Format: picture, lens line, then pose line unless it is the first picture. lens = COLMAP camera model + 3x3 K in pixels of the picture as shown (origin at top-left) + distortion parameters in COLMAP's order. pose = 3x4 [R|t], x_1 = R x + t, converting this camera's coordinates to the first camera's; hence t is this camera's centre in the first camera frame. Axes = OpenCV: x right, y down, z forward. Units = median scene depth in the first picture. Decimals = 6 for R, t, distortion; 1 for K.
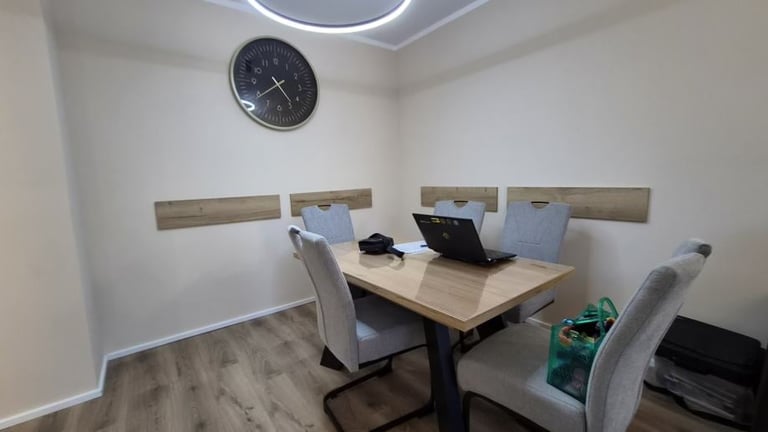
lens RADIAL K [[314.4, 0, 381.7], [0, 314.4, 218.2], [0, 0, 1]] dist [0.000203, 0.000041]
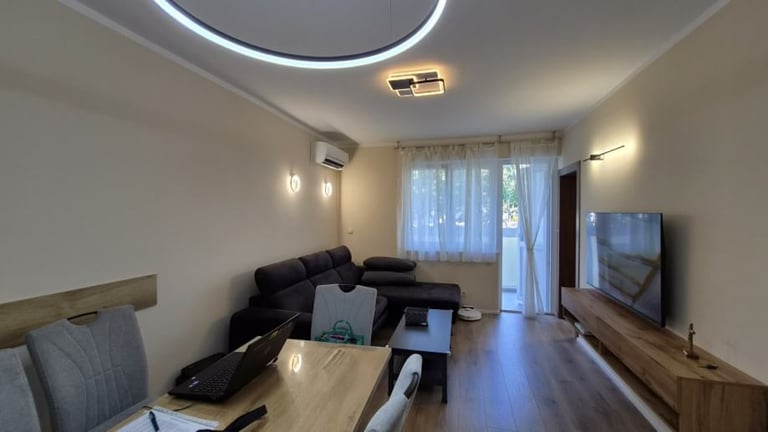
lens RADIAL K [[314.4, 0, 381.7], [0, 314.4, 218.2], [0, 0, 1]] dist [0.000203, 0.000041]
pose [[-0.605549, 0.024764, 0.795423, -0.384580], [0.124491, 0.990158, 0.063947, -0.188161], [-0.786011, 0.137746, -0.602672, 0.712380]]
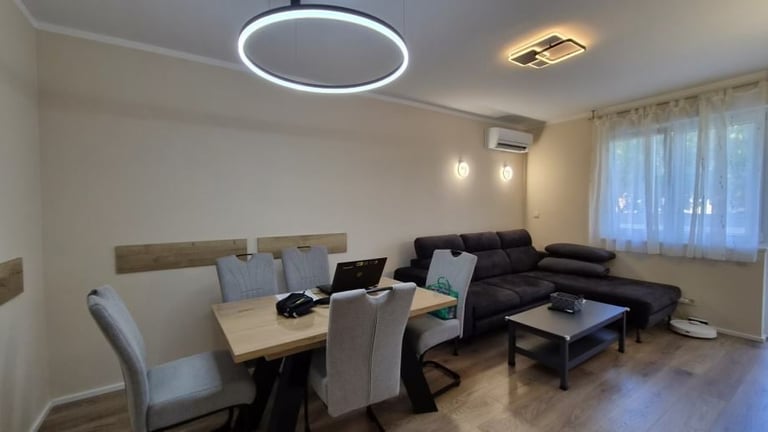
lens RADIAL K [[316.4, 0, 385.3], [0, 316.4, 219.4], [0, 0, 1]] dist [0.000074, 0.003544]
pose [[0.085978, -0.005055, 0.996284, -0.662475], [0.134214, 0.990931, -0.006555, -0.091922], [-0.987216, 0.134278, 0.085877, 0.426994]]
